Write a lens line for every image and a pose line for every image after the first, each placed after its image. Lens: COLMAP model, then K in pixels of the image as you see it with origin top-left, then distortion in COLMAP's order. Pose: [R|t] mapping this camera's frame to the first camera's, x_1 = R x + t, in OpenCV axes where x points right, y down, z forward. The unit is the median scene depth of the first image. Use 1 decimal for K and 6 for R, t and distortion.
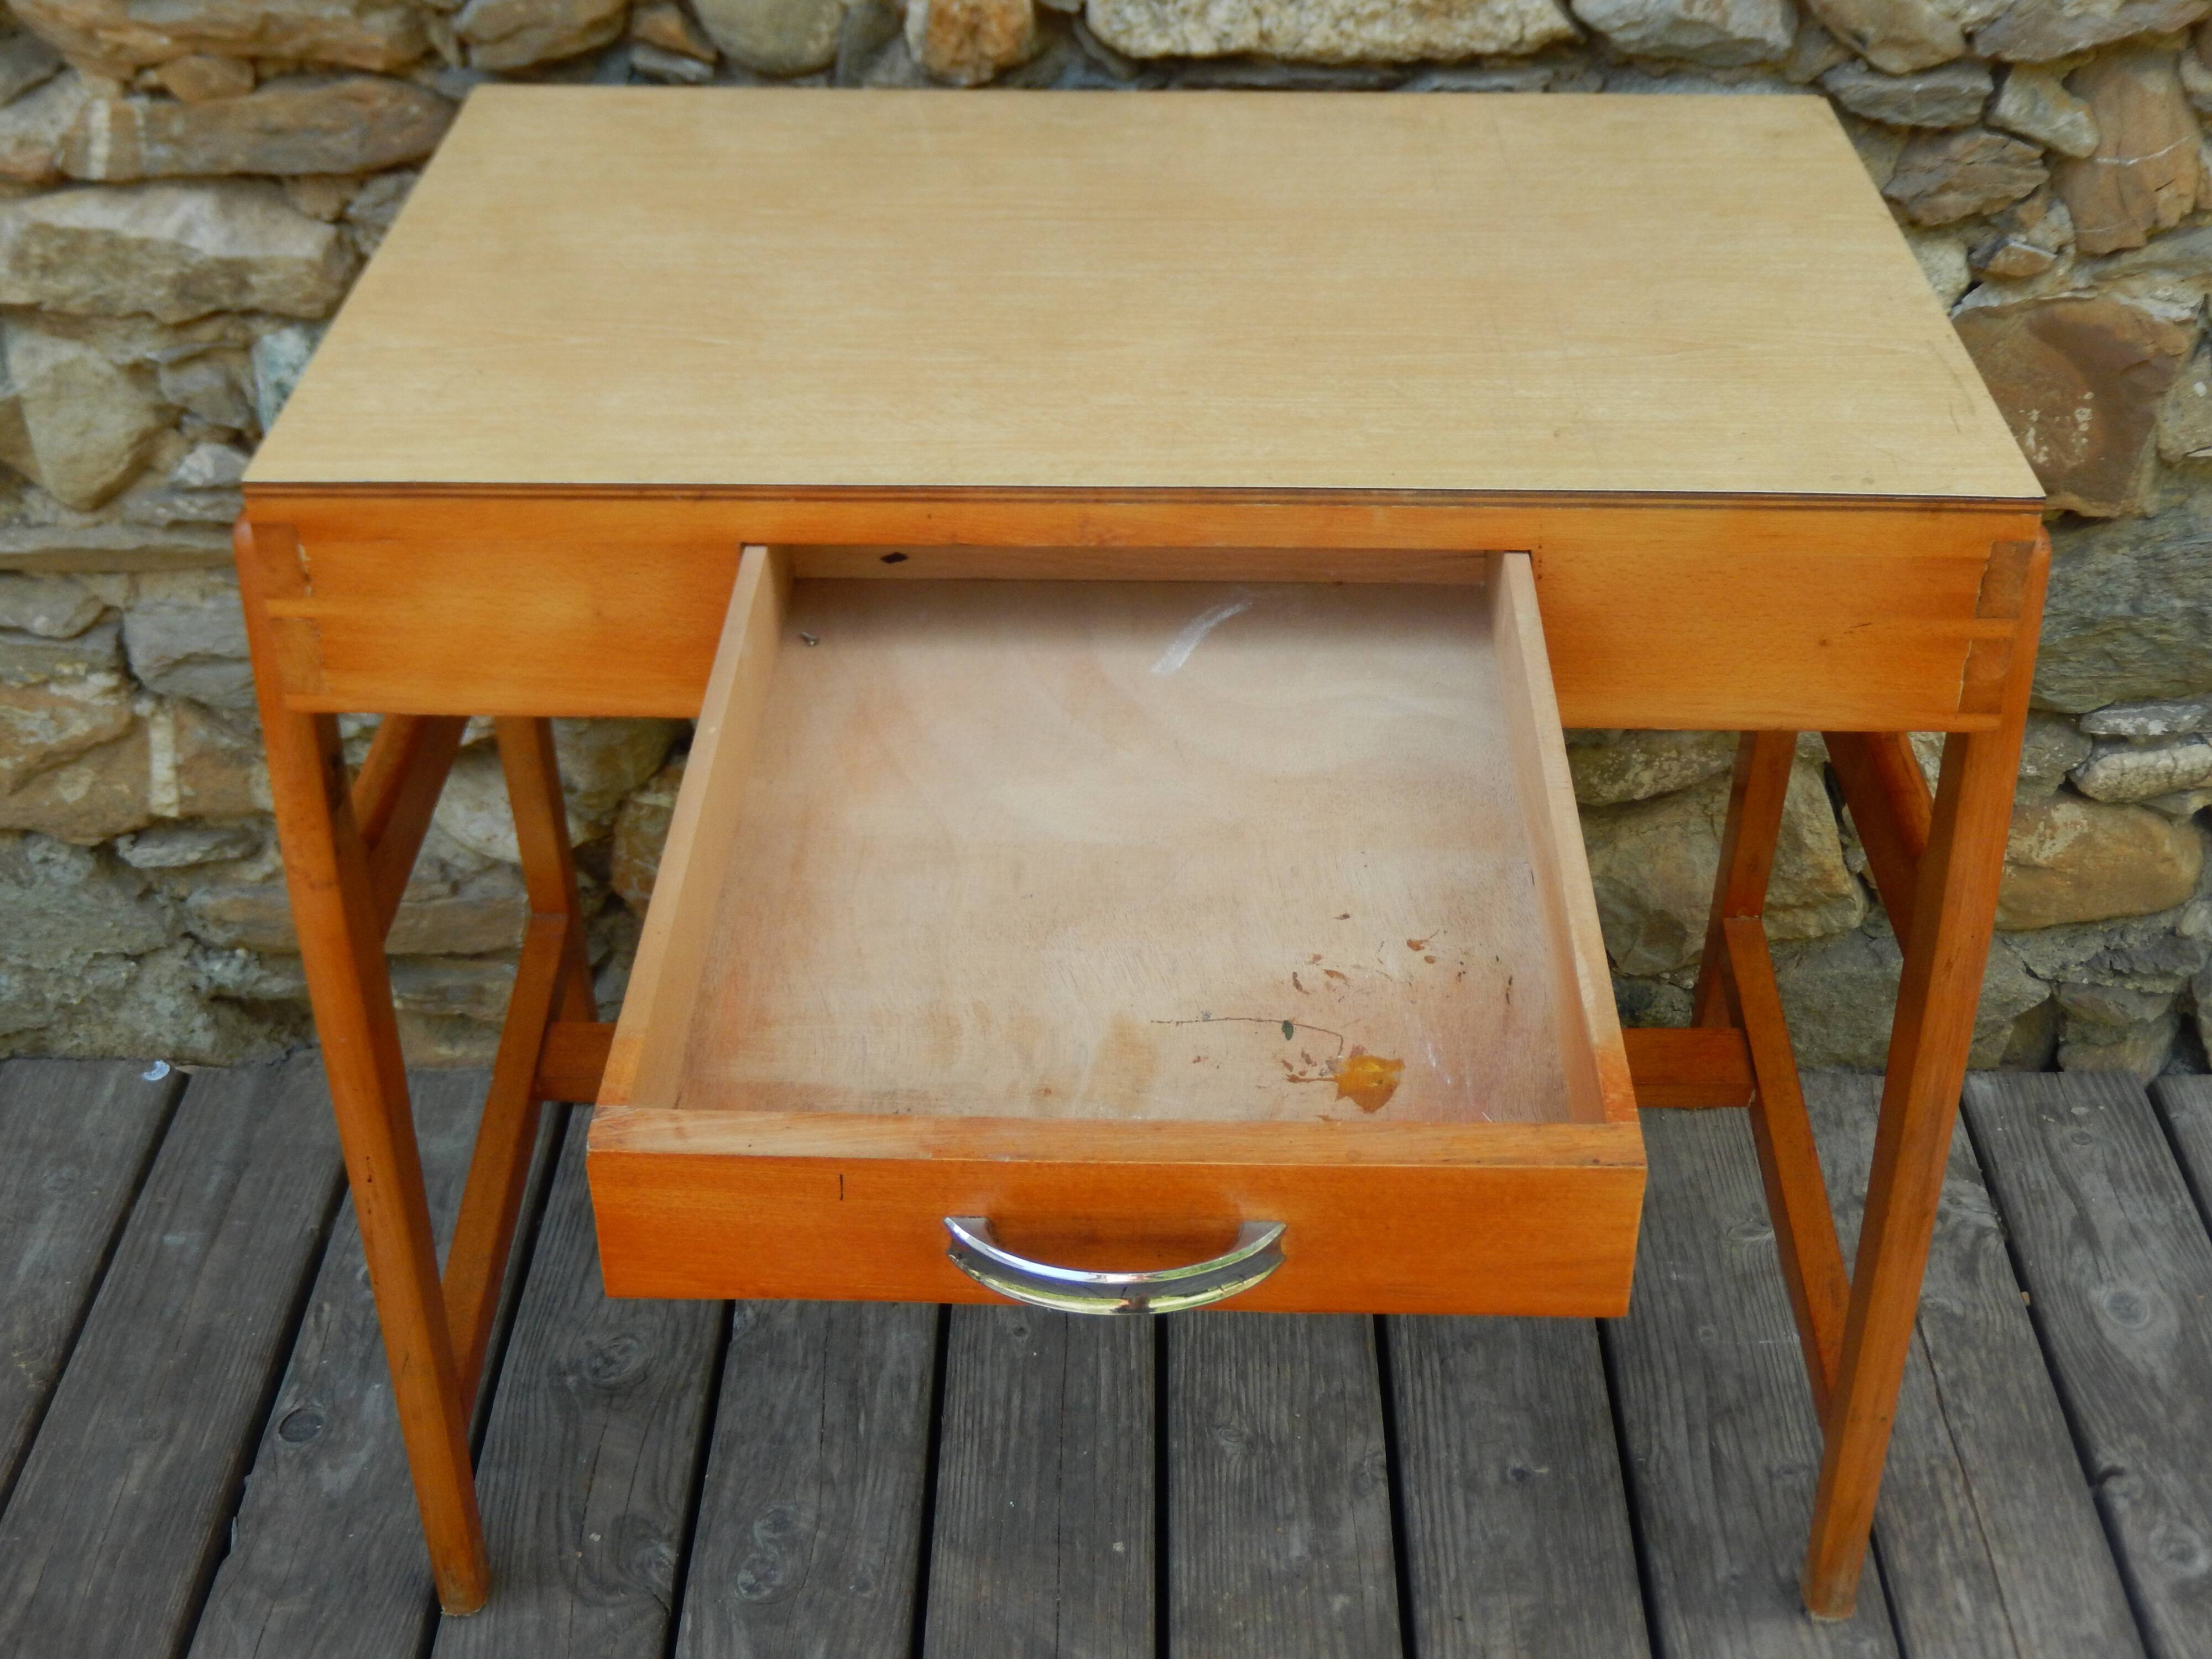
lens RADIAL K [[2773.6, 0, 1177.9], [0, 2773.6, 847.7], [0, 0, 1]] dist [-0.083190, 0.000000]
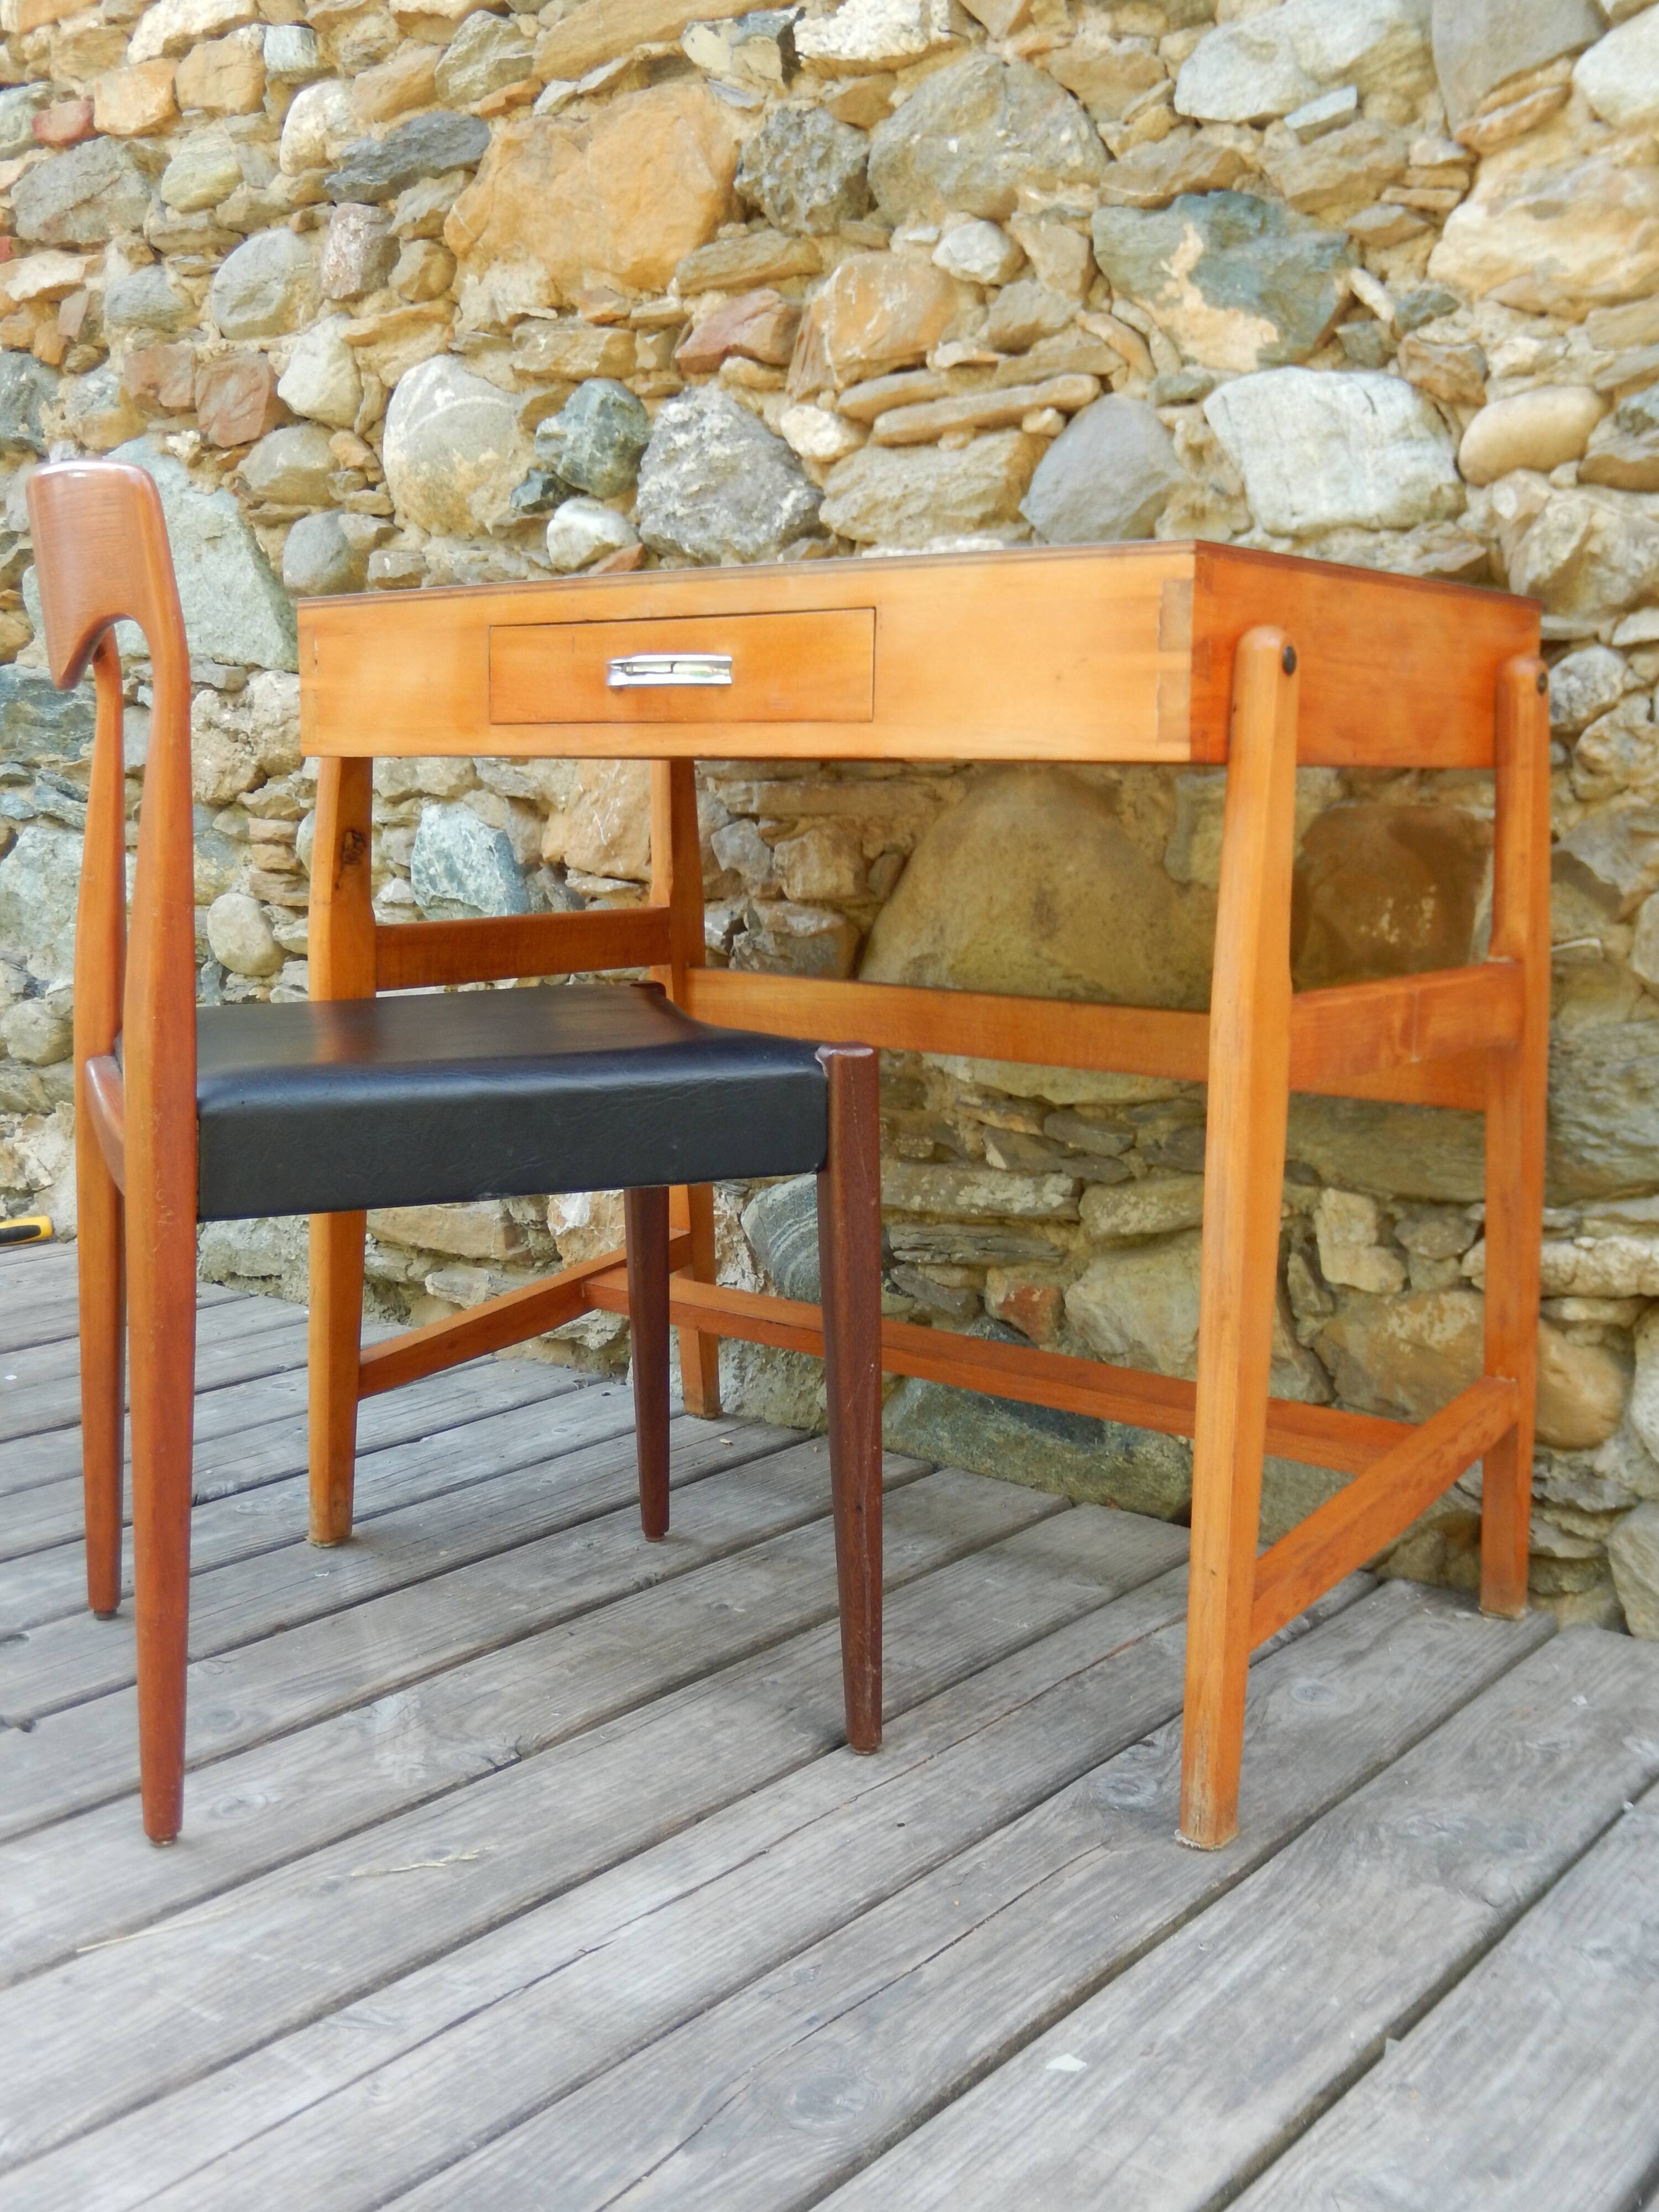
lens RADIAL K [[2277.4, 0, 841.8], [0, 2277.4, 1115.9], [0, 0, 1]] dist [-0.065613, 0.000000]
pose [[0.776105, 0.096359, -0.623199, 0.764186], [-0.367182, 0.872500, -0.322367, 0.339245], [0.512678, 0.479018, 0.712532, 0.209283]]
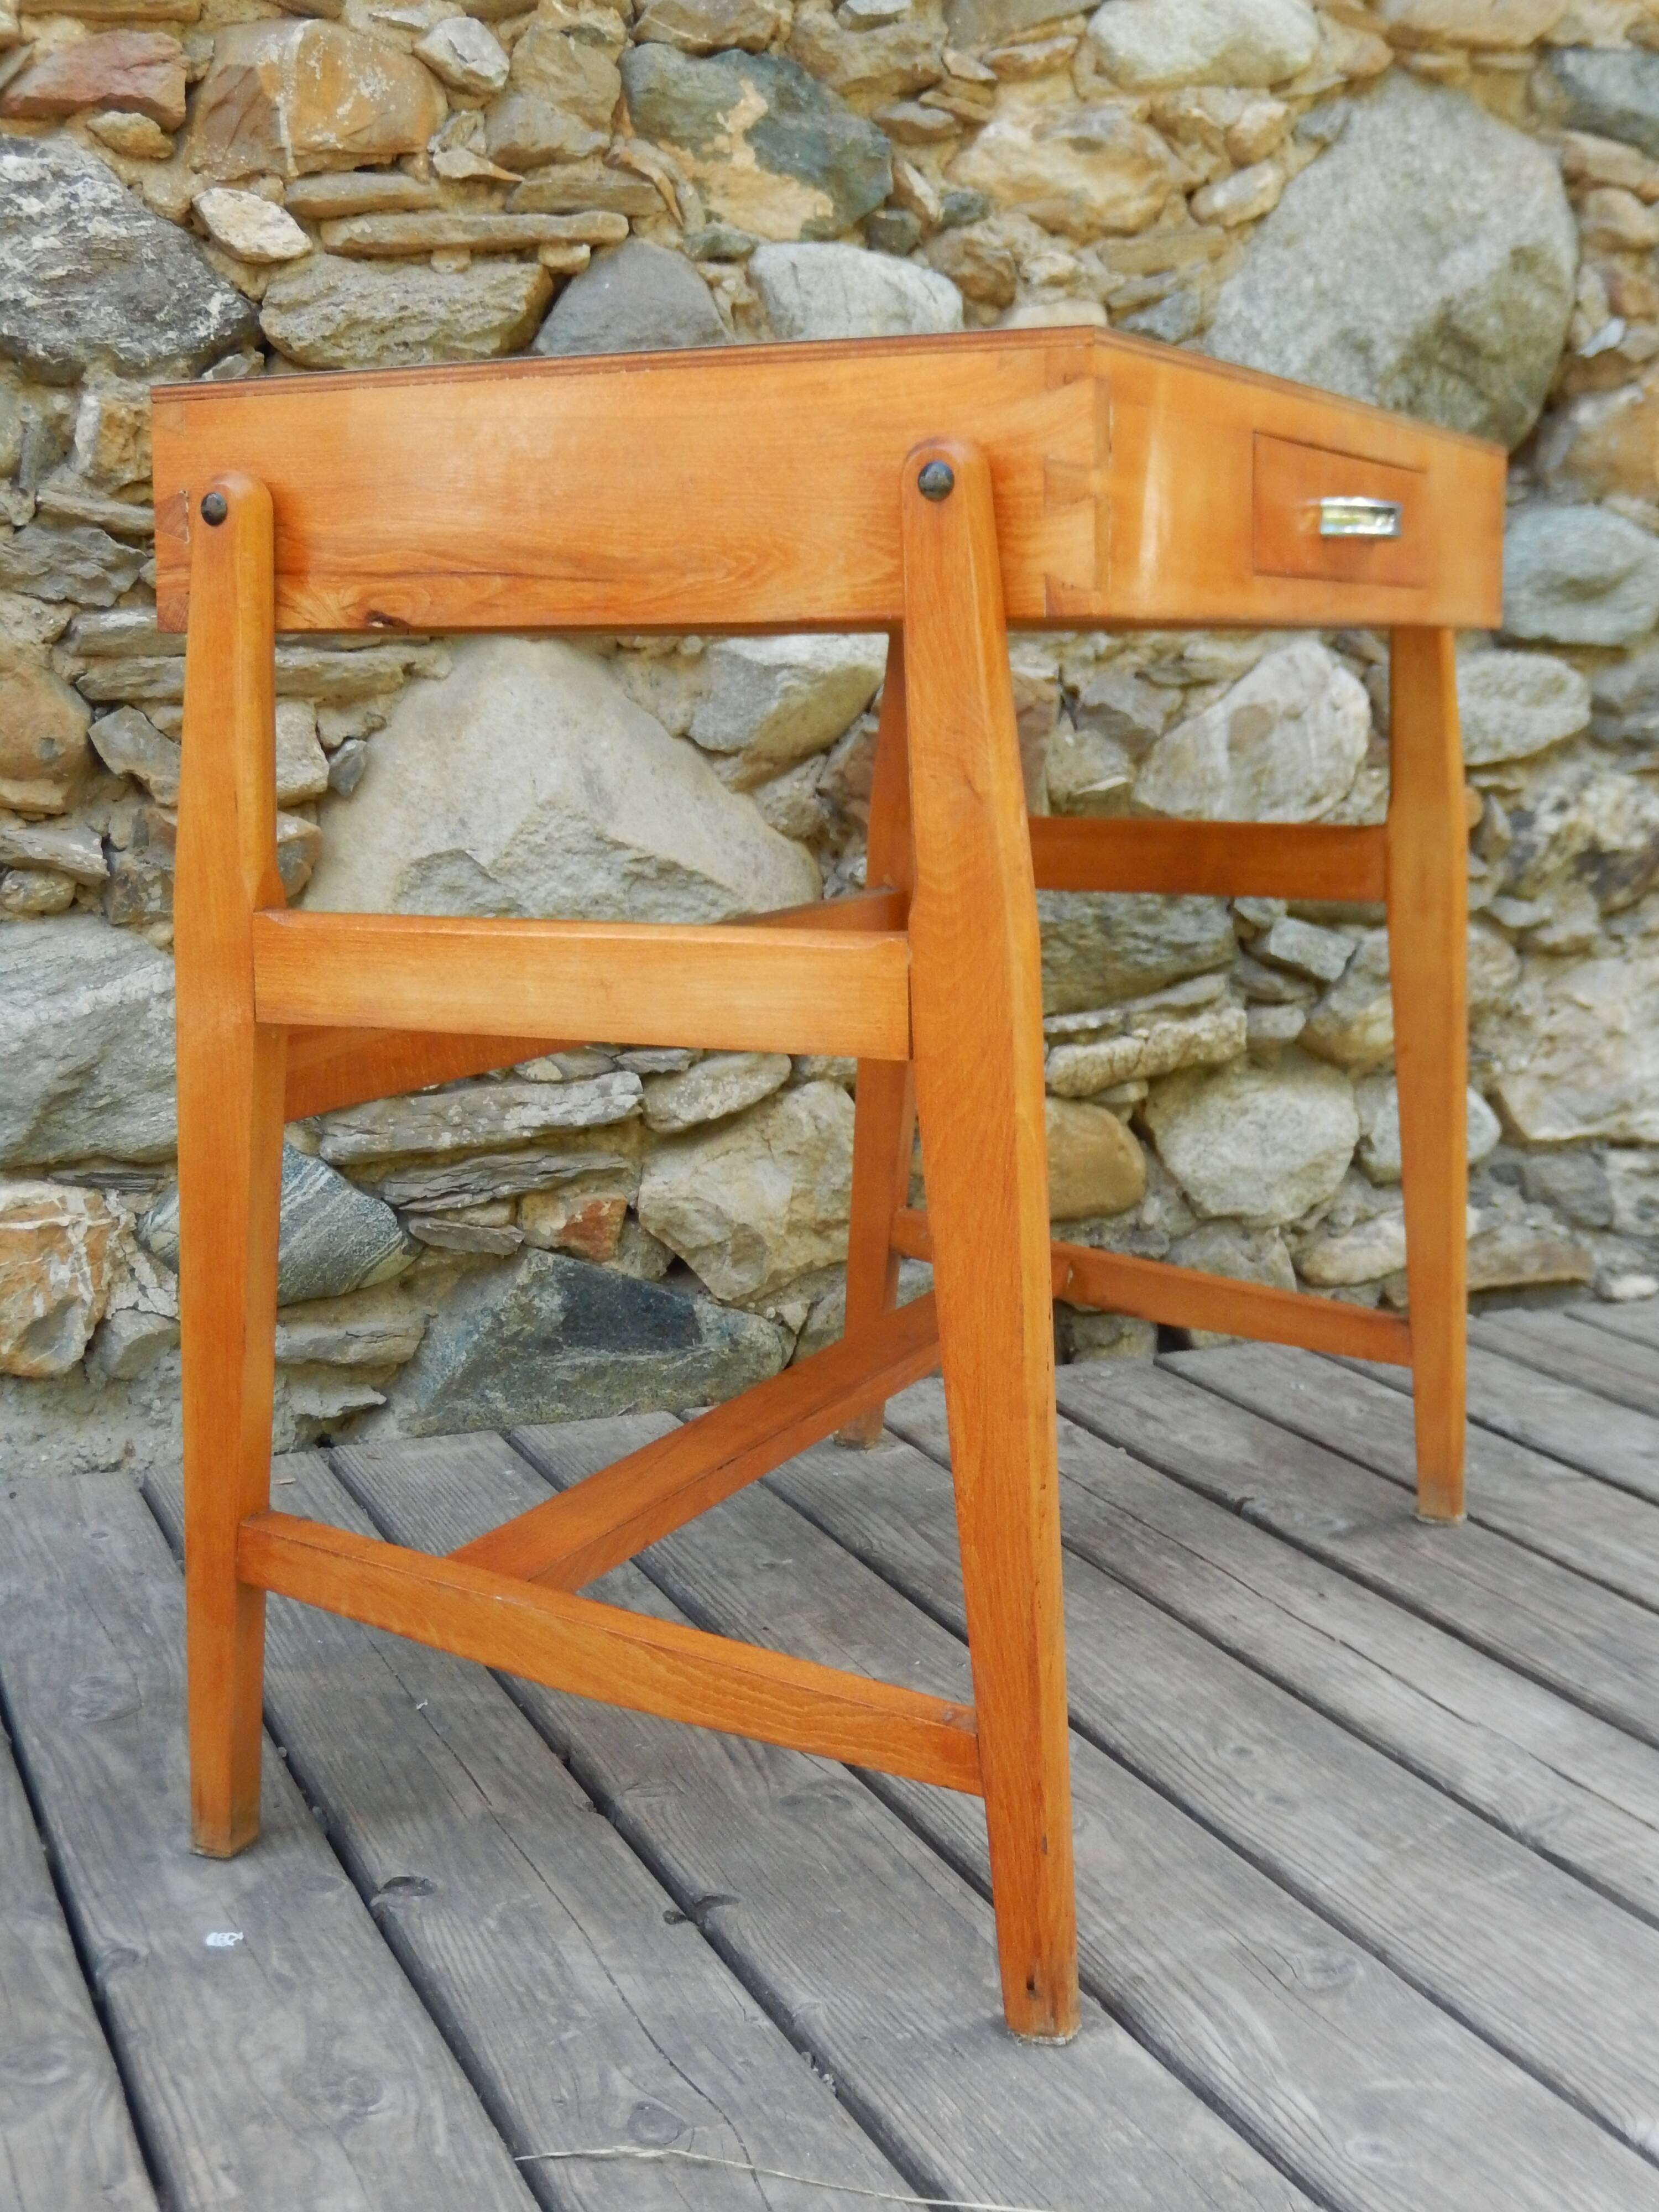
lens RADIAL K [[2773.6, 0, 932.6], [0, 2773.6, 1110.3], [0, 0, 1]] dist [-0.083190, 0.000000]
pose [[0.910870, -0.073264, 0.406139, -0.251755], [0.239854, 0.894823, -0.376514, 0.493295], [-0.335837, 0.440369, 0.832640, -0.023561]]
